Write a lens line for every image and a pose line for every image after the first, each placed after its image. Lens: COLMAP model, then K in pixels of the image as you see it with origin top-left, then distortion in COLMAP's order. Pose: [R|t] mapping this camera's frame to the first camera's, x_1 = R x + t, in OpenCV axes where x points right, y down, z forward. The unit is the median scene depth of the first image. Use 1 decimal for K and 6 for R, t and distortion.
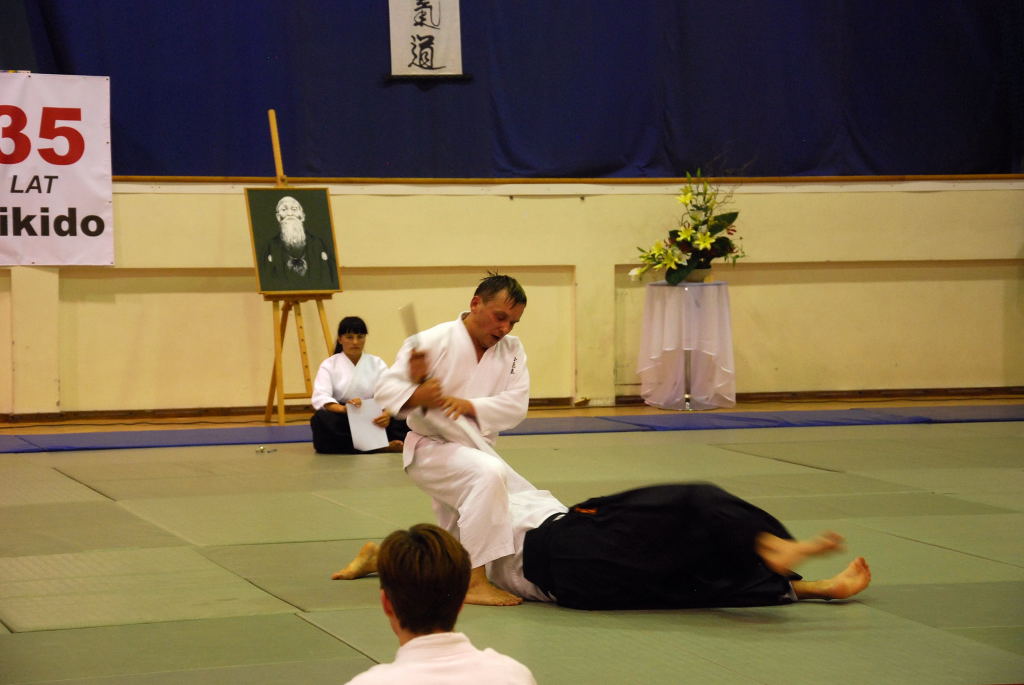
lens RADIAL K [[2765.0, 0, 511.4], [0, 2765.0, 345.1], [0, 0, 1]] dist [0.757239, 0.000000]
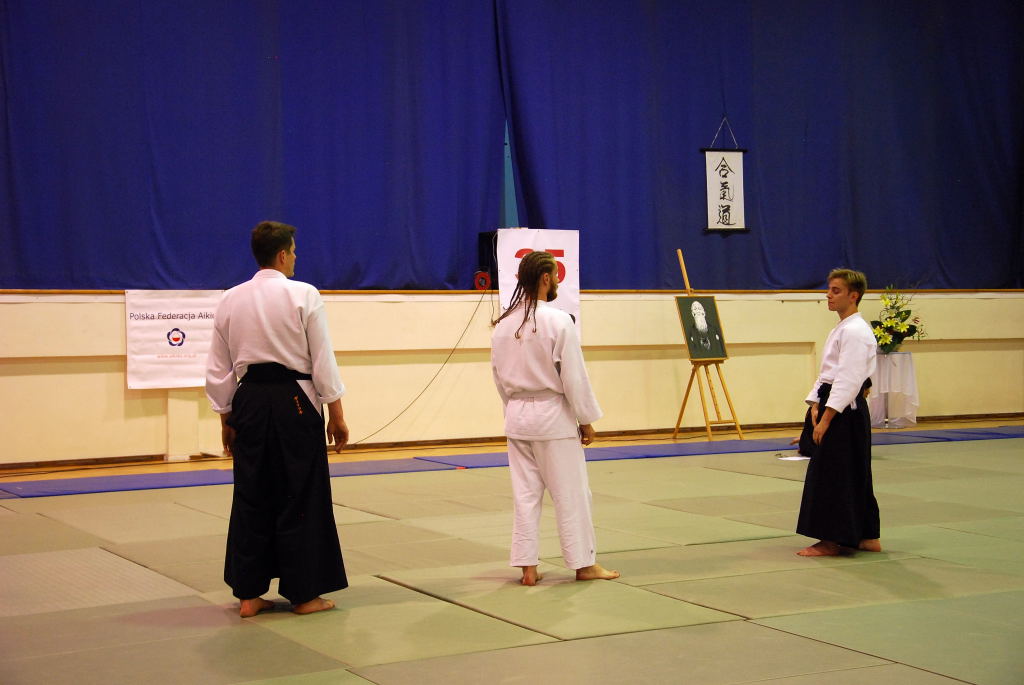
lens RADIAL K [[1613.1, 0, 512.2], [0, 1613.1, 357.9], [0, 0, 1]] dist [0.285241, 0.000000]
pose [[0.980358, -0.008303, 0.197054, -0.368102], [0.012791, 0.999687, -0.021512, -0.000697], [-0.196813, 0.023610, 0.980157, 0.083442]]
